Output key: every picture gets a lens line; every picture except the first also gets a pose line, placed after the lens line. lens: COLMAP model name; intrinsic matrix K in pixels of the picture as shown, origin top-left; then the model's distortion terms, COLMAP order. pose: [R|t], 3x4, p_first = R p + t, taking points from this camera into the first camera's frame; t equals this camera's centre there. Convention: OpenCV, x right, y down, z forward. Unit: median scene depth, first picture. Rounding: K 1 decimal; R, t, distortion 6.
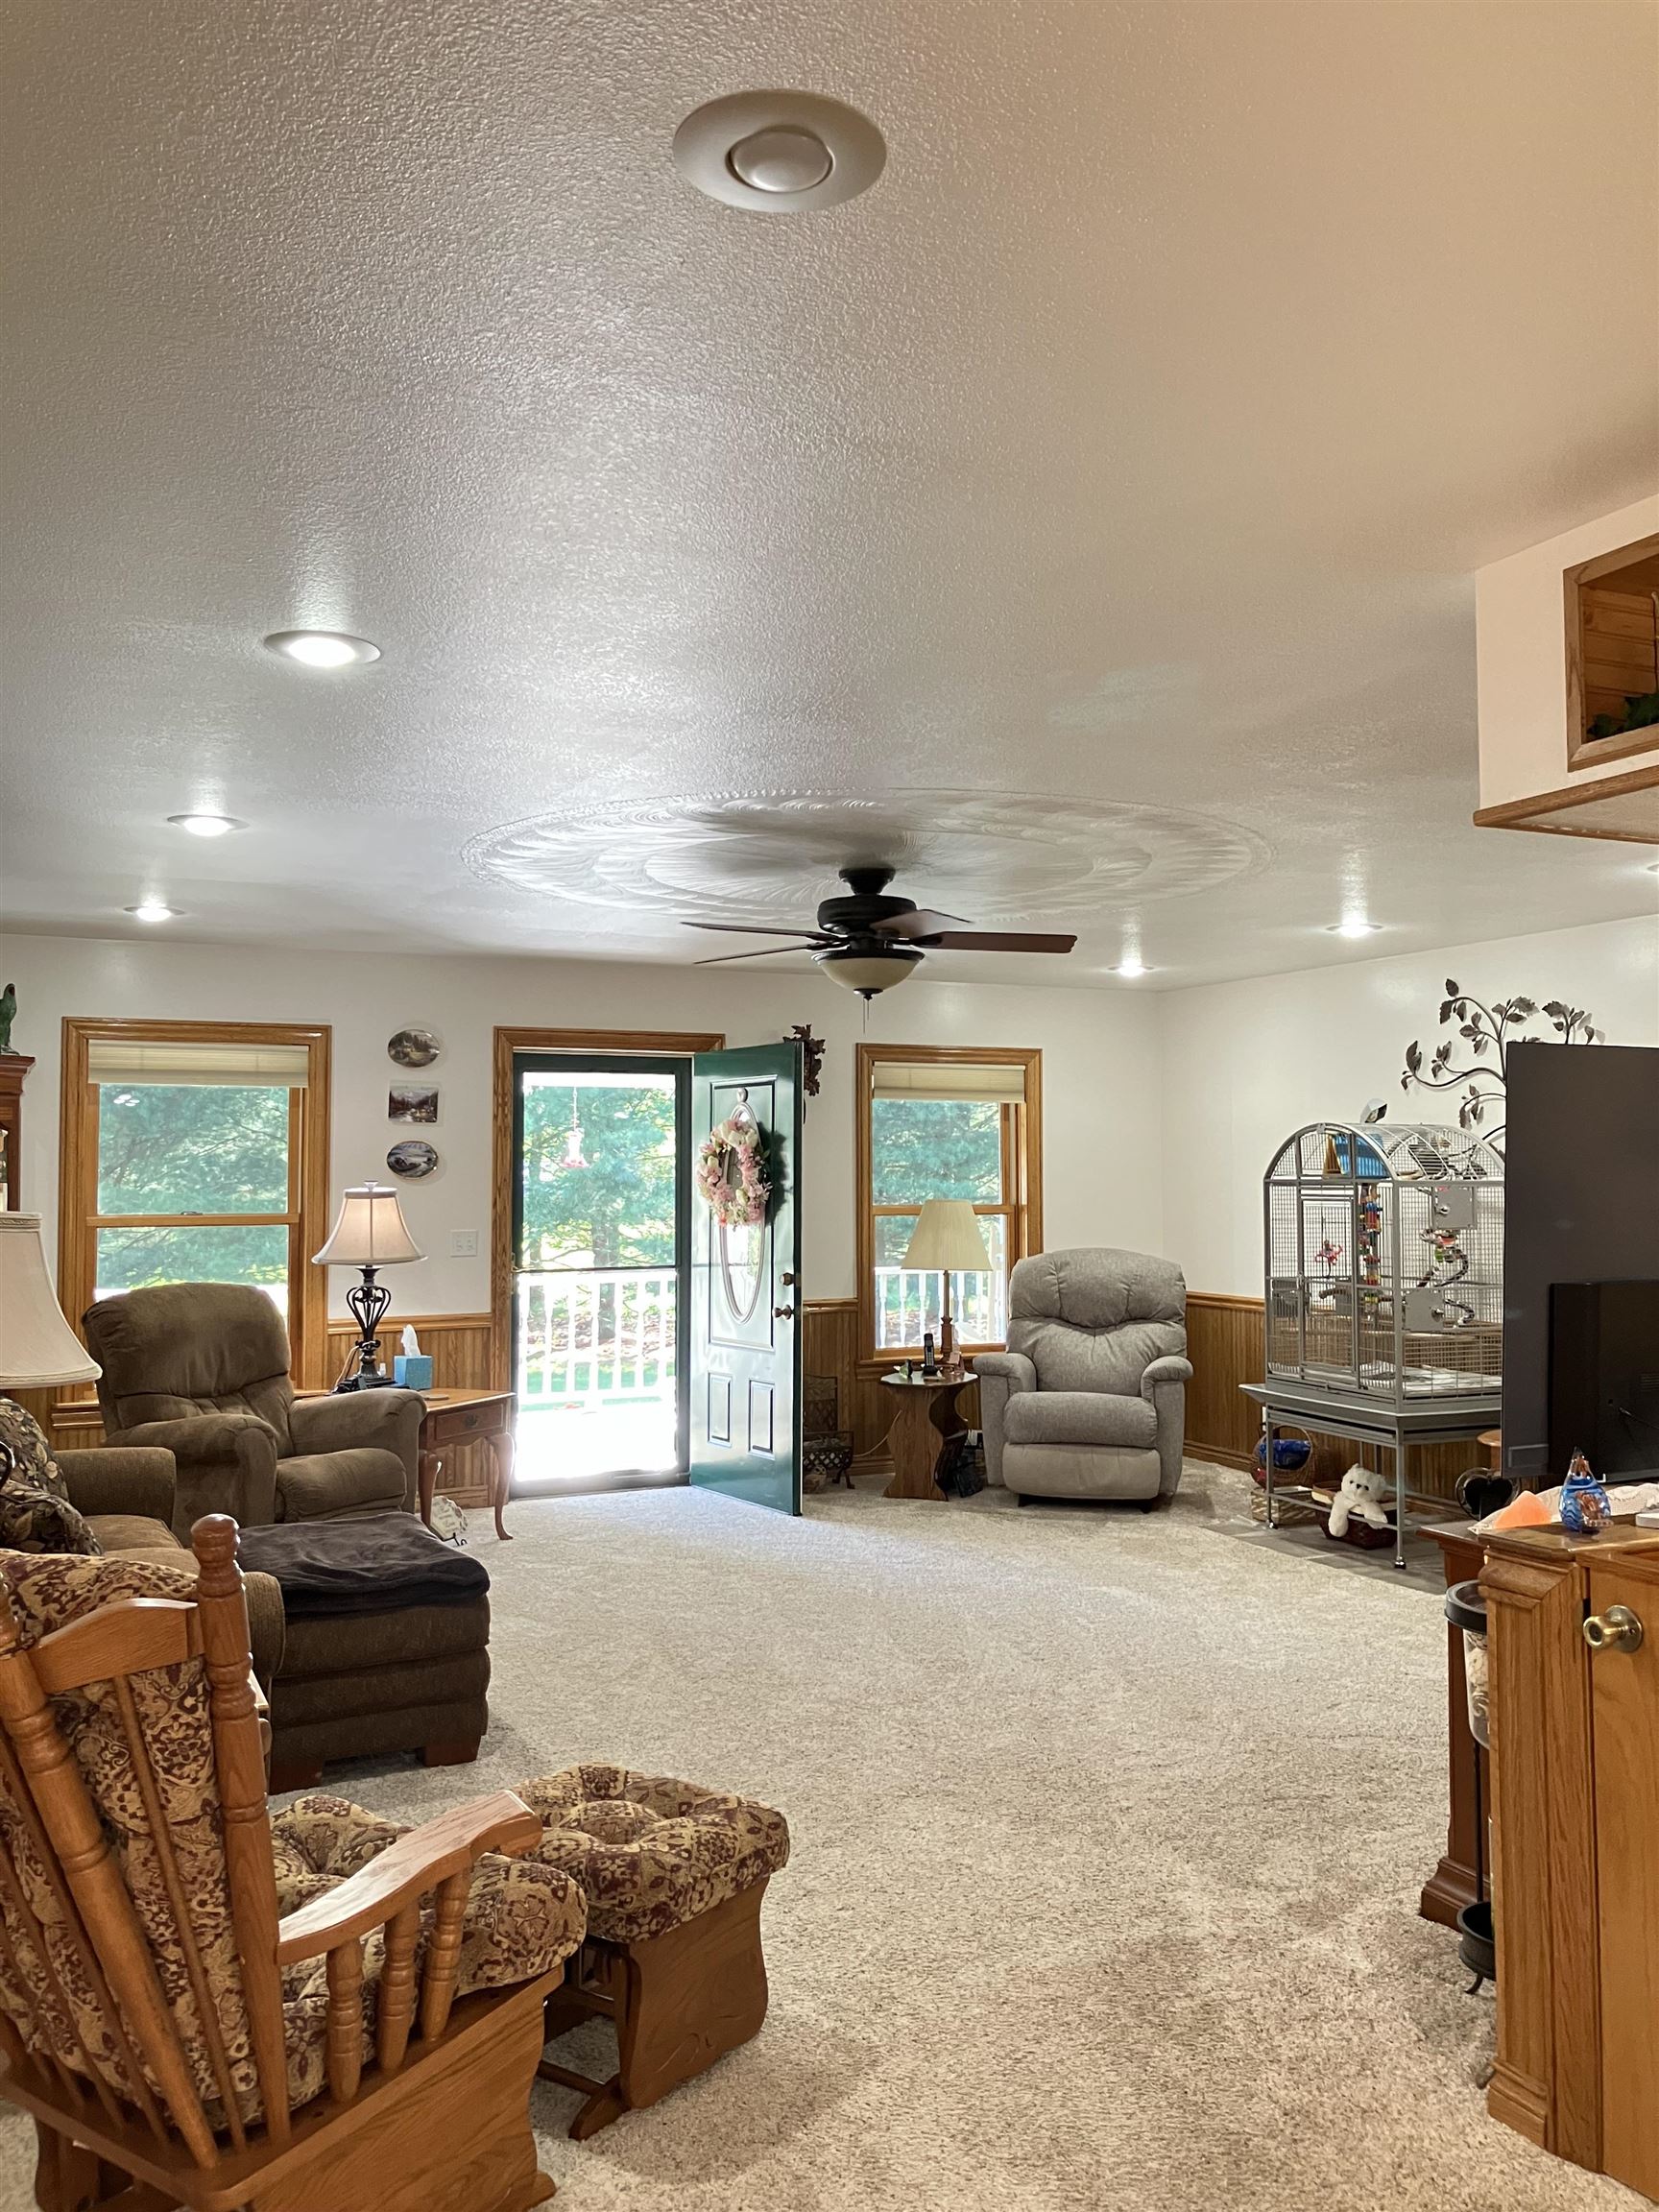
lens RADIAL K [[1776.4, 0, 861.5], [0, 1776.4, 1112.1], [0, 0, 1]] dist [0.092935, -0.120270]
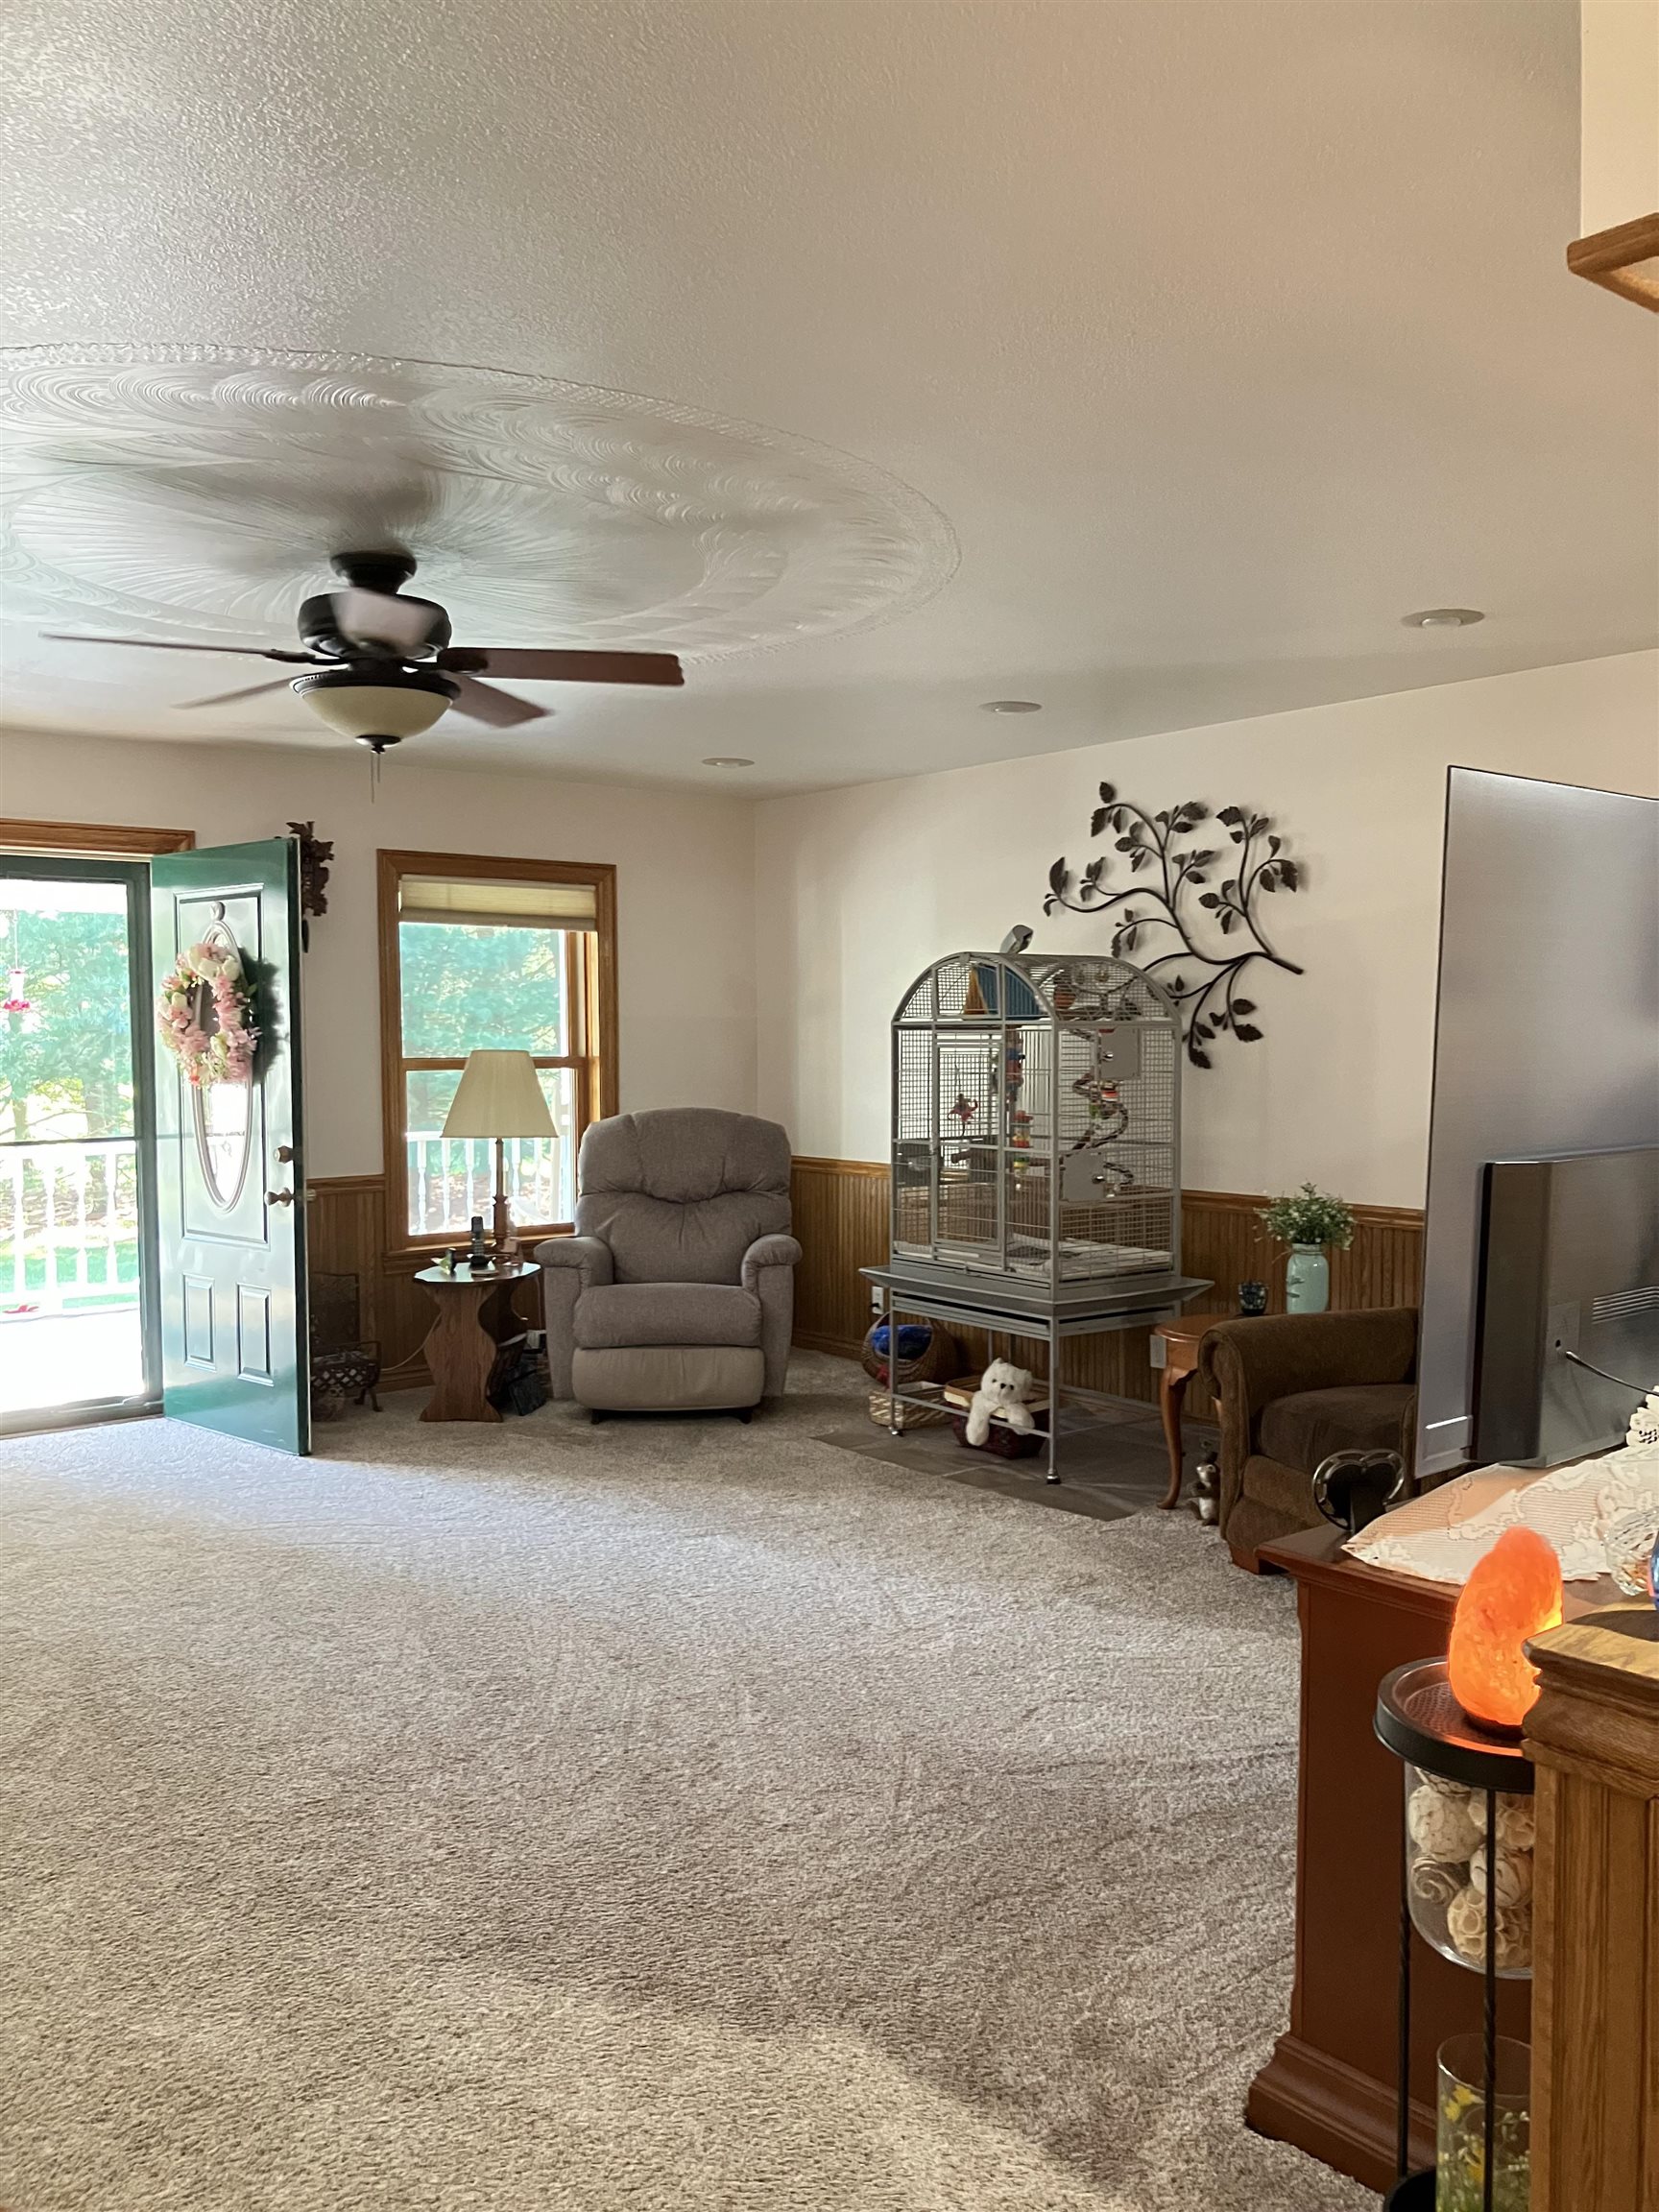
lens RADIAL K [[1776.4, 0, 861.5], [0, 1776.4, 1112.1], [0, 0, 1]] dist [0.092935, -0.120270]
pose [[0.968669, -0.014834, 0.247913, 0.007633], [-0.005680, 0.996630, 0.081829, 0.011998], [-0.248292, -0.080673, 0.965320, 0.202362]]
